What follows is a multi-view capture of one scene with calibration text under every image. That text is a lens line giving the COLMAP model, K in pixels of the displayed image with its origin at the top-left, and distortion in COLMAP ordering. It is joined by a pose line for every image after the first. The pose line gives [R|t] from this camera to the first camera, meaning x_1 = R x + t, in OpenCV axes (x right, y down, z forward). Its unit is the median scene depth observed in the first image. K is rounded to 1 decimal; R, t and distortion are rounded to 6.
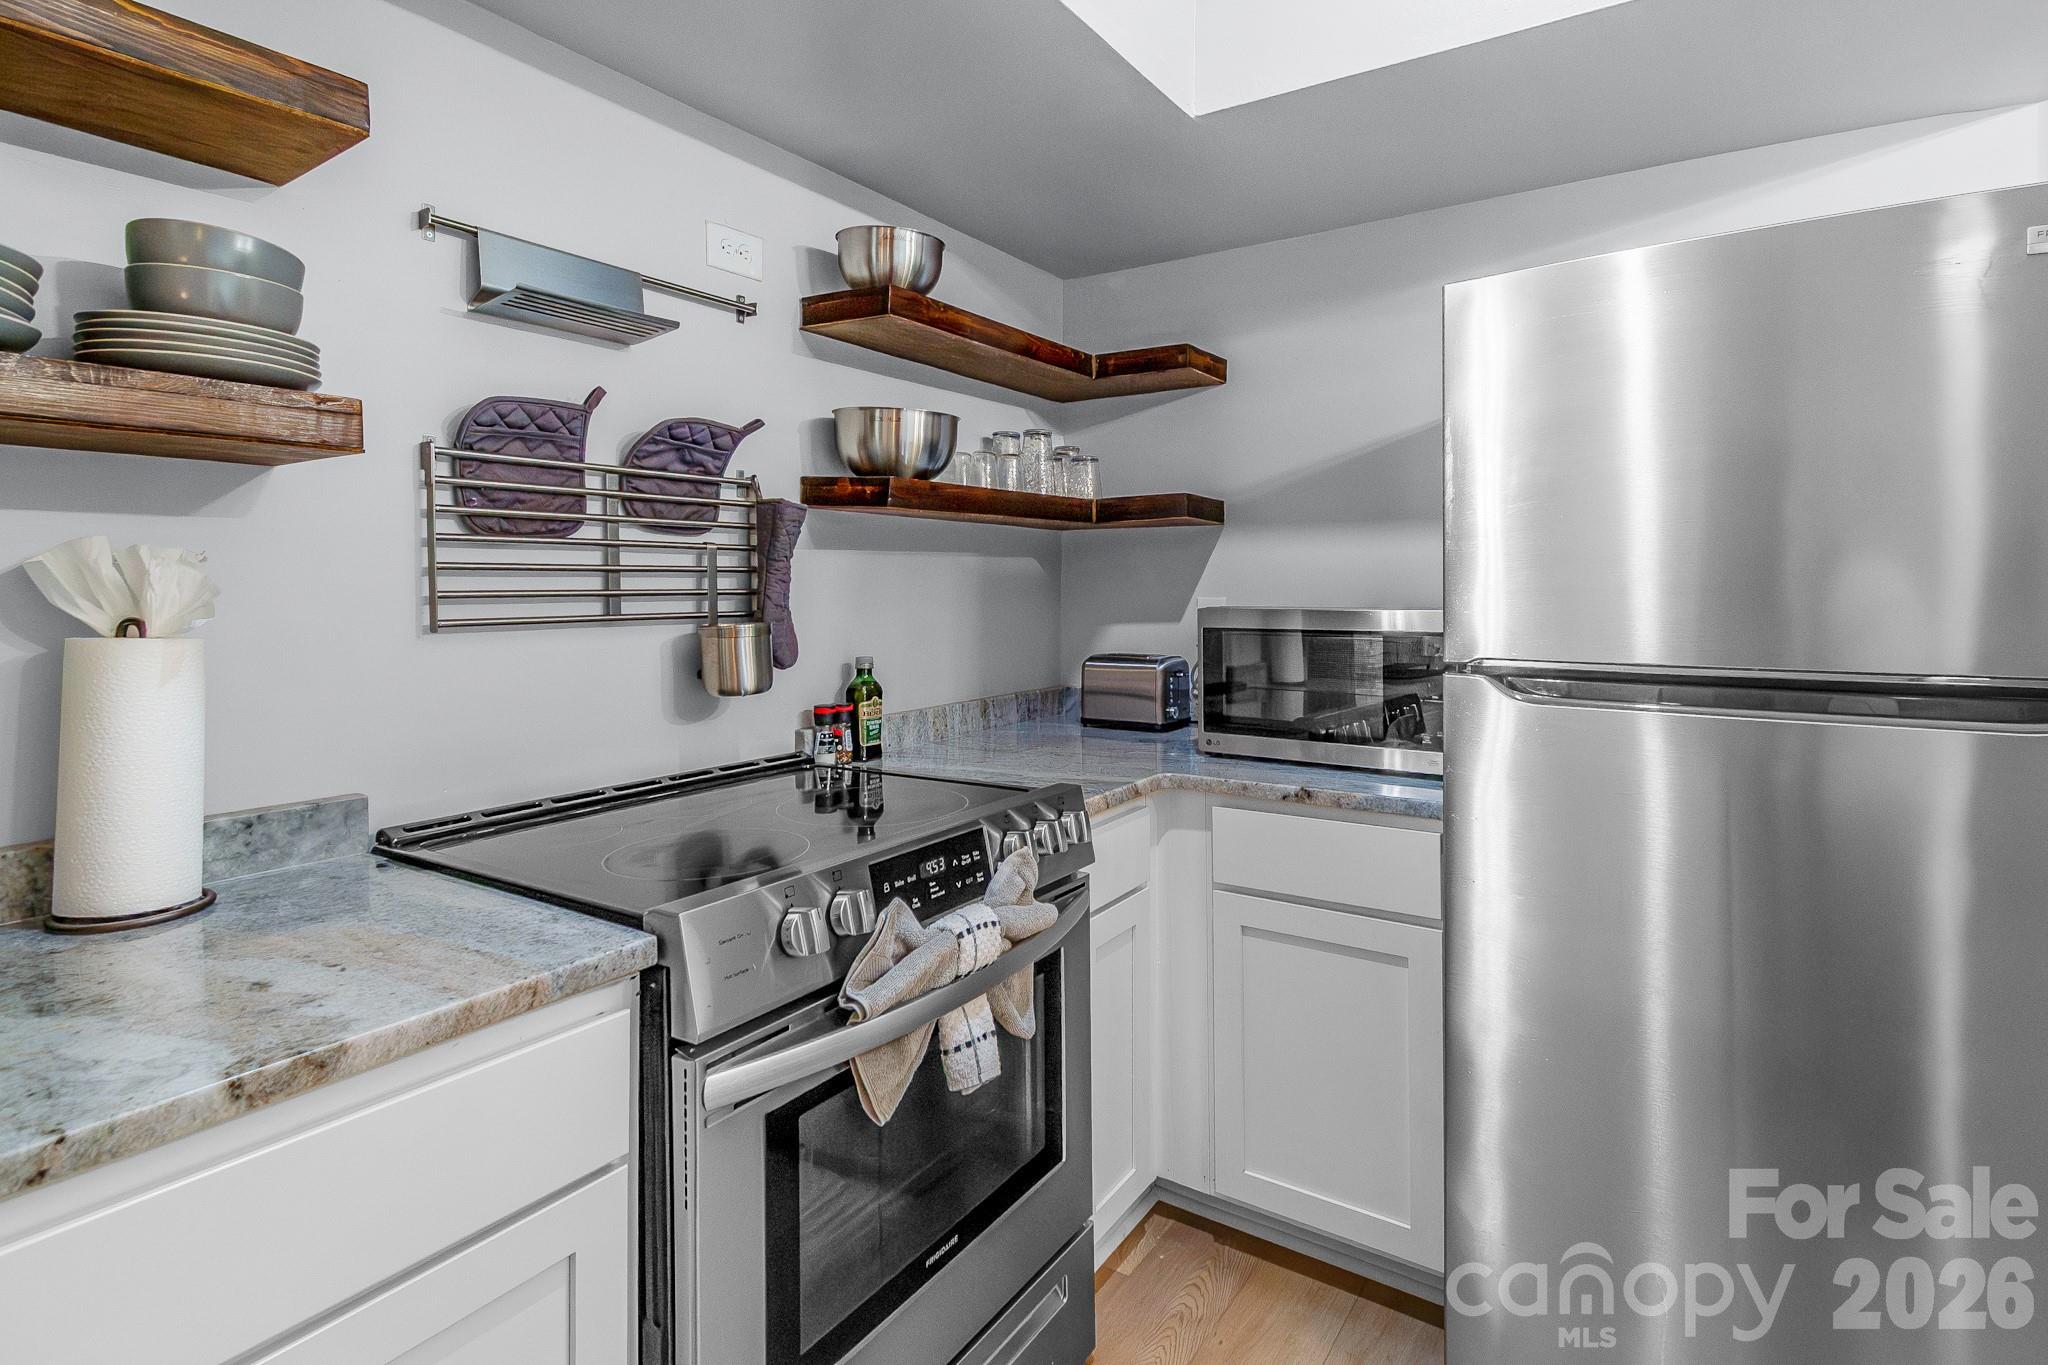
lens RADIAL K [[1022.4, 0, 1062.5], [0, 1022.4, 593.3], [0, 0, 1]] dist [0.004729, -0.000359]
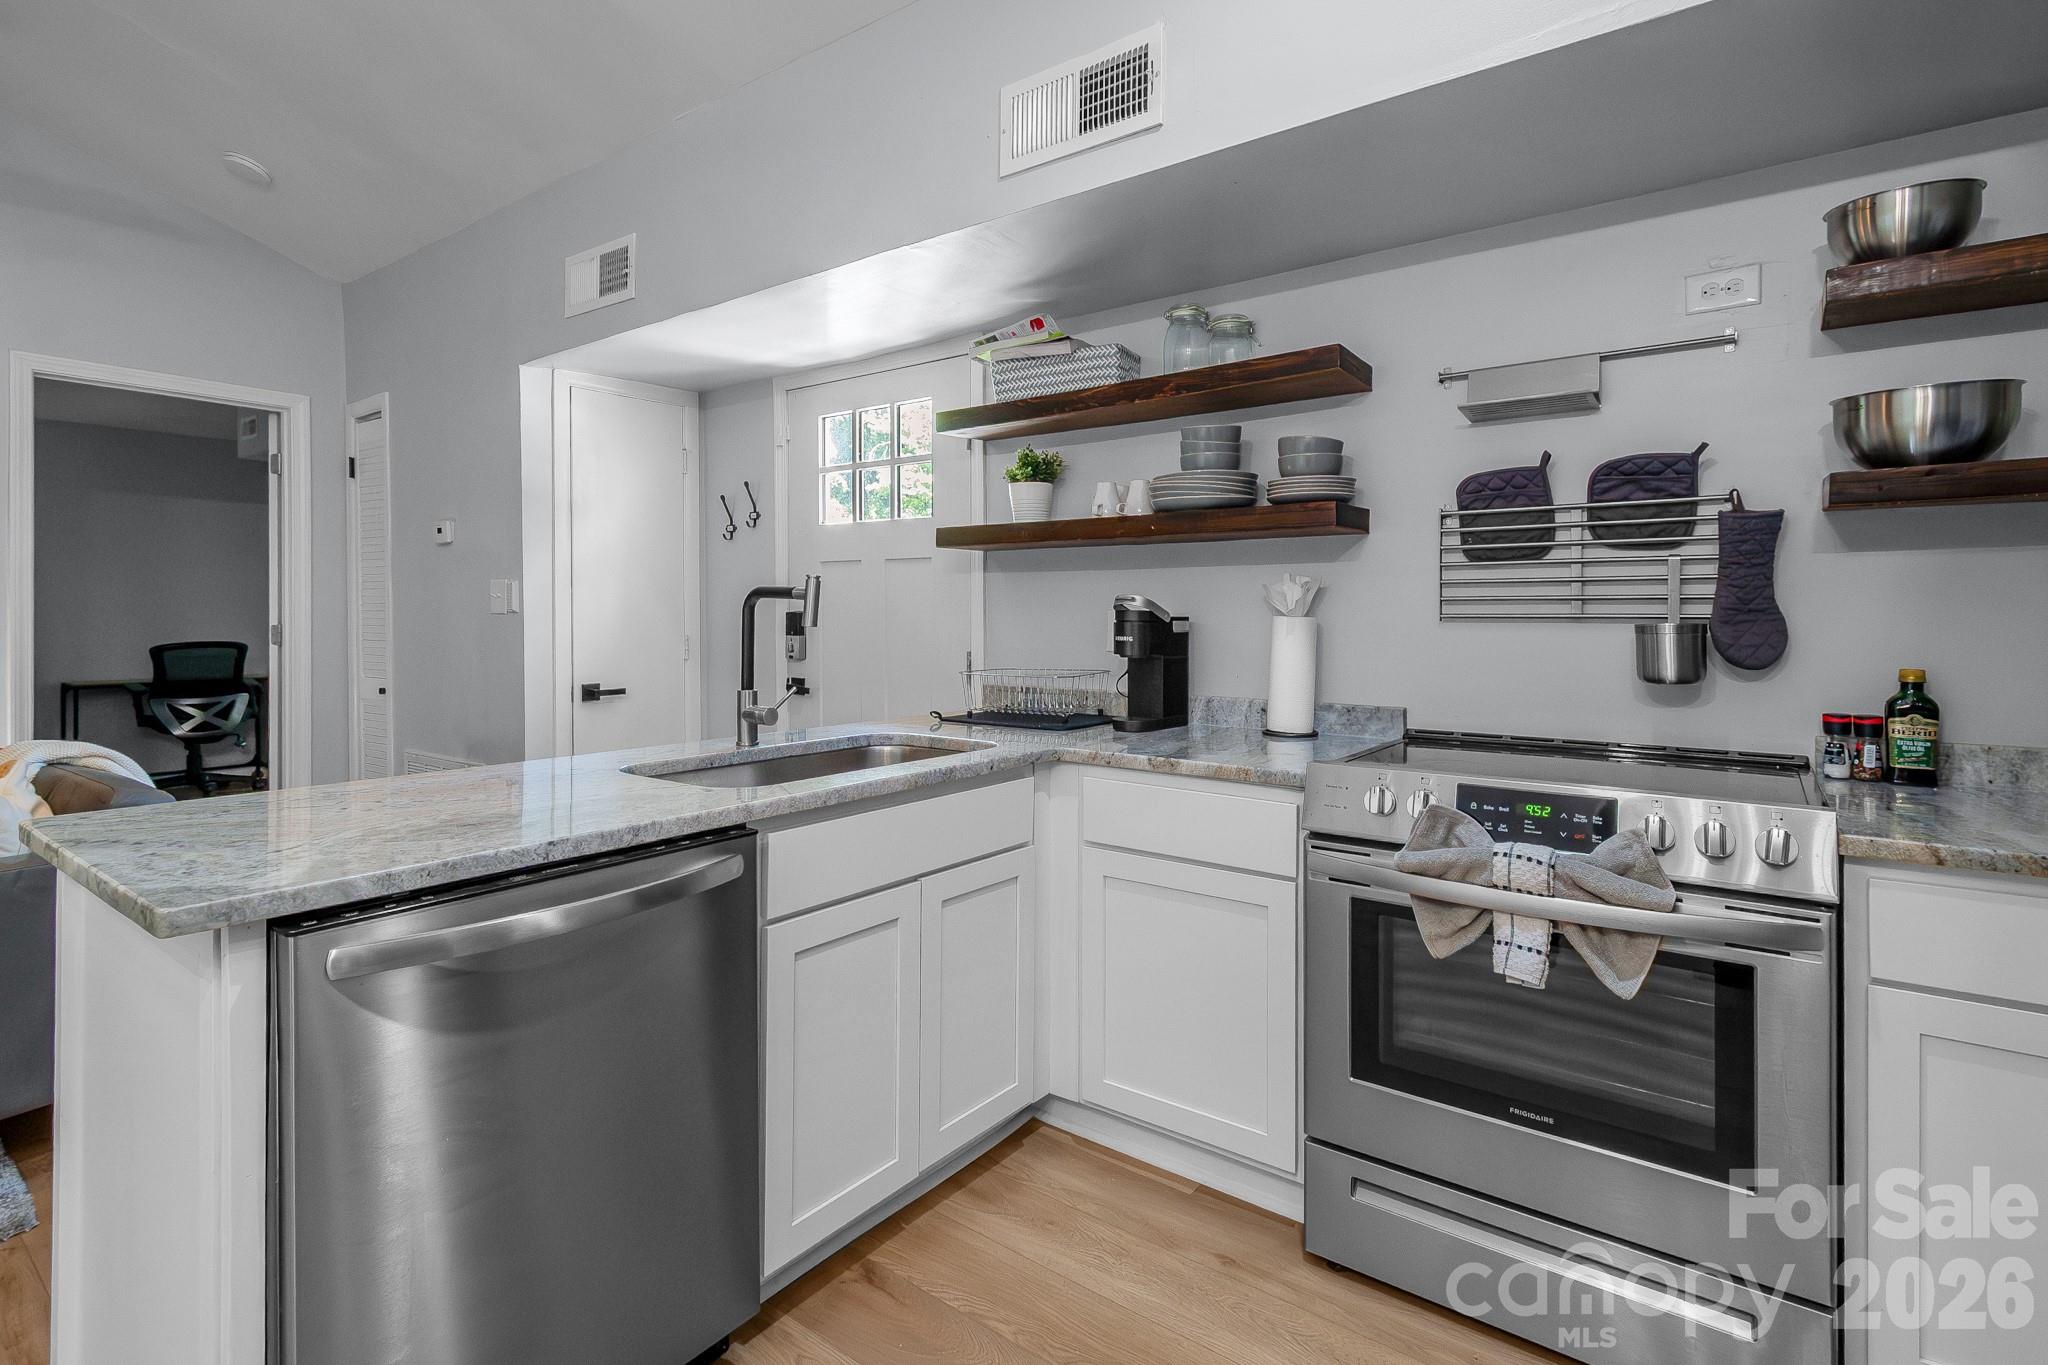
lens RADIAL K [[984.0, 0, 1039.5], [0, 984.0, 617.0], [0, 0, 1]] dist [0.006734, -0.000409]
pose [[-0.052687, 0.009087, -0.998570, 0.872129], [-0.008502, 0.999918, 0.009548, 0.017707], [0.998575, 0.008993, -0.052605, 0.351169]]
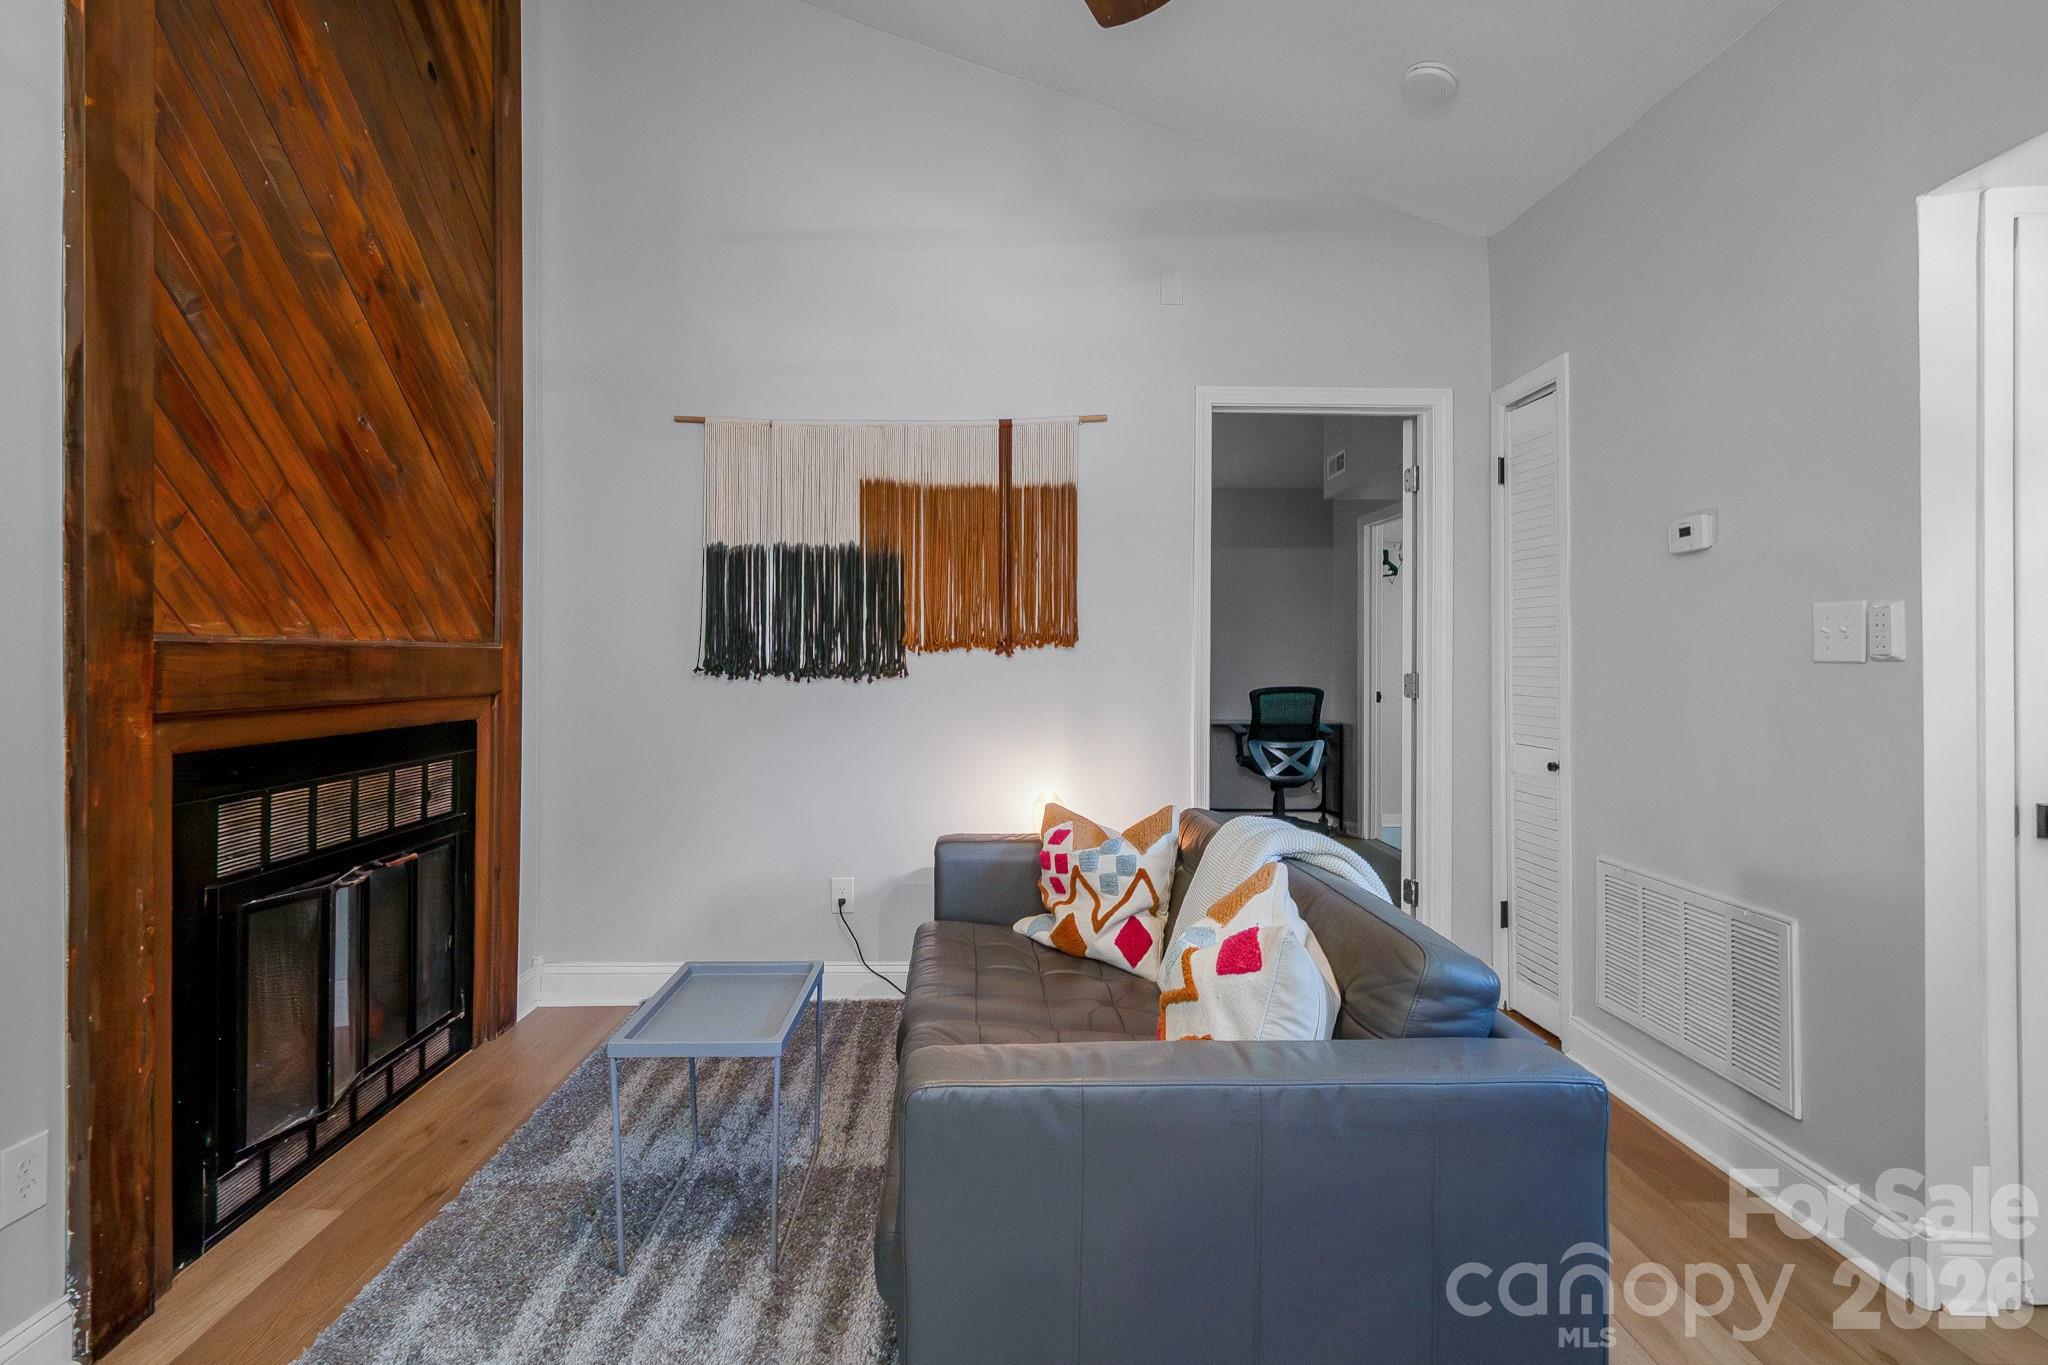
lens RADIAL K [[984.0, 0, 972.7], [0, 984.0, 654.6], [0, 0, 1]] dist [0.006734, -0.000409]
pose [[-0.842943, 0.000551, -0.538002, 0.370261], [-0.004228, 0.999962, 0.007650, 0.026157], [0.537986, 0.008723, -0.842909, -0.450199]]
